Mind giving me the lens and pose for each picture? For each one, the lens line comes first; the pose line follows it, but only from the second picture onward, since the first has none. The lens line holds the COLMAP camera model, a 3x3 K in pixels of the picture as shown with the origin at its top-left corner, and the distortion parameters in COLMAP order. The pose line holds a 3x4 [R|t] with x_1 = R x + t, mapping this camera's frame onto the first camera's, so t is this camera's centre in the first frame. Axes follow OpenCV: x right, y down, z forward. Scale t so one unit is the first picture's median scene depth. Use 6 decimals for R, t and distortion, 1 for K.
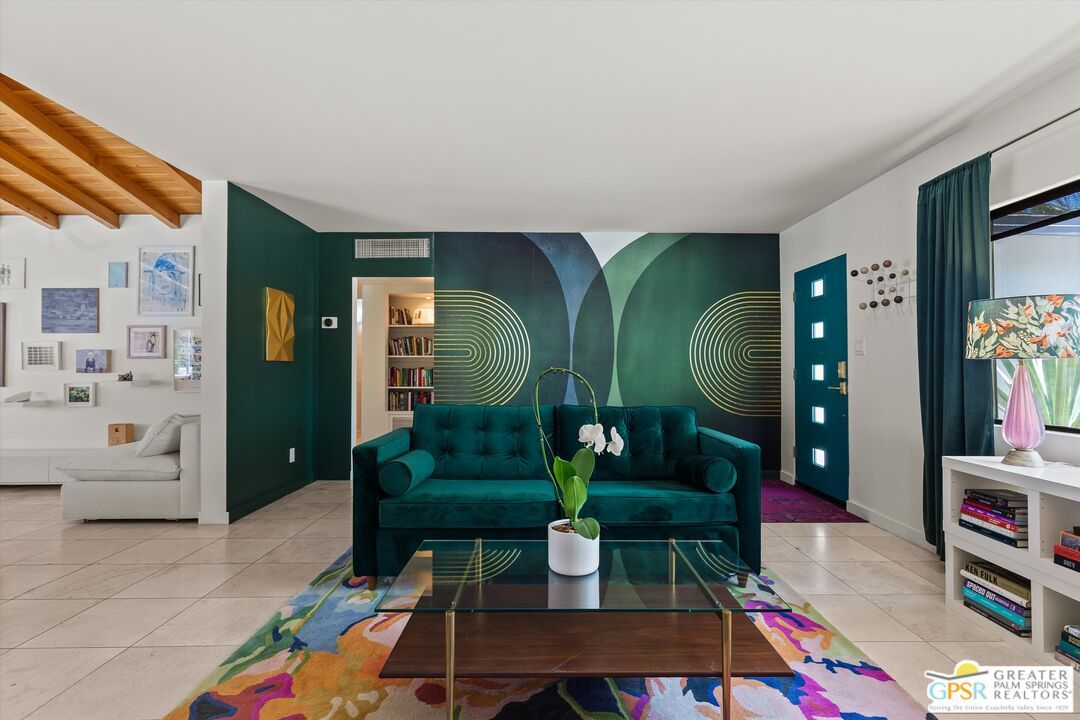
lens RADIAL K [[509.0, 0, 545.2], [0, 509.0, 356.3], [0, 0, 1]] dist [0.001805, 0.000194]
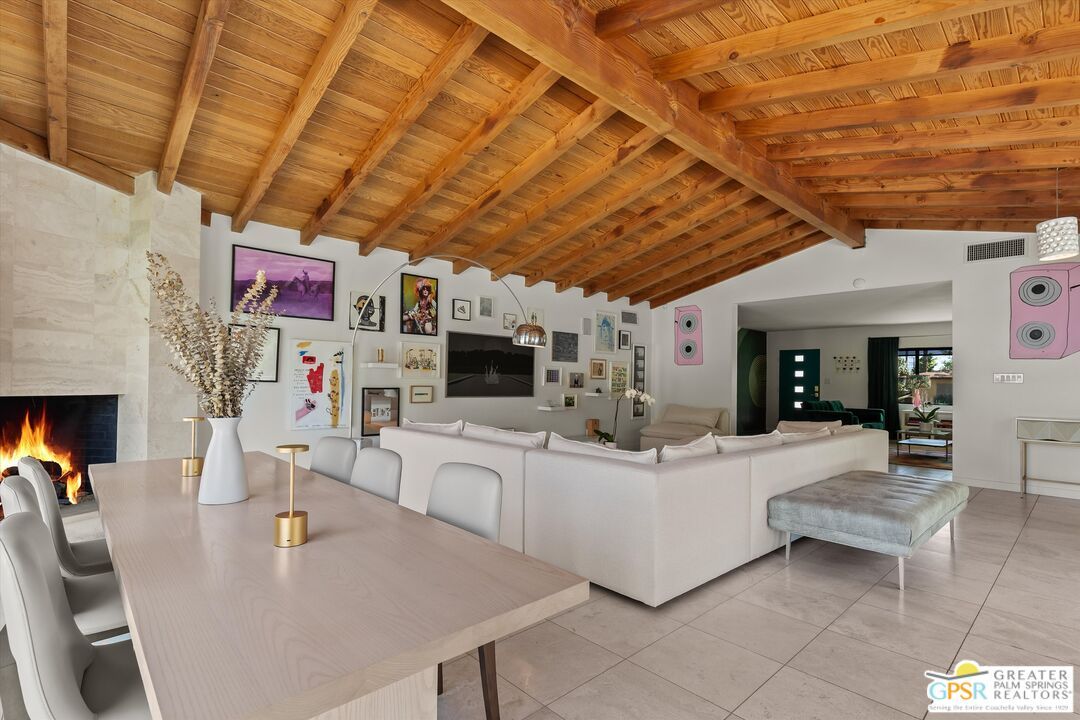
lens RADIAL K [[509.0, 0, 545.2], [0, 509.0, 356.3], [0, 0, 1]] dist [0.001805, 0.000194]
pose [[0.743993, 0.047738, 0.666480, -2.006079], [-0.025409, 0.998744, -0.043174, 0.006037], [-0.667705, 0.015187, 0.744271, -0.100830]]
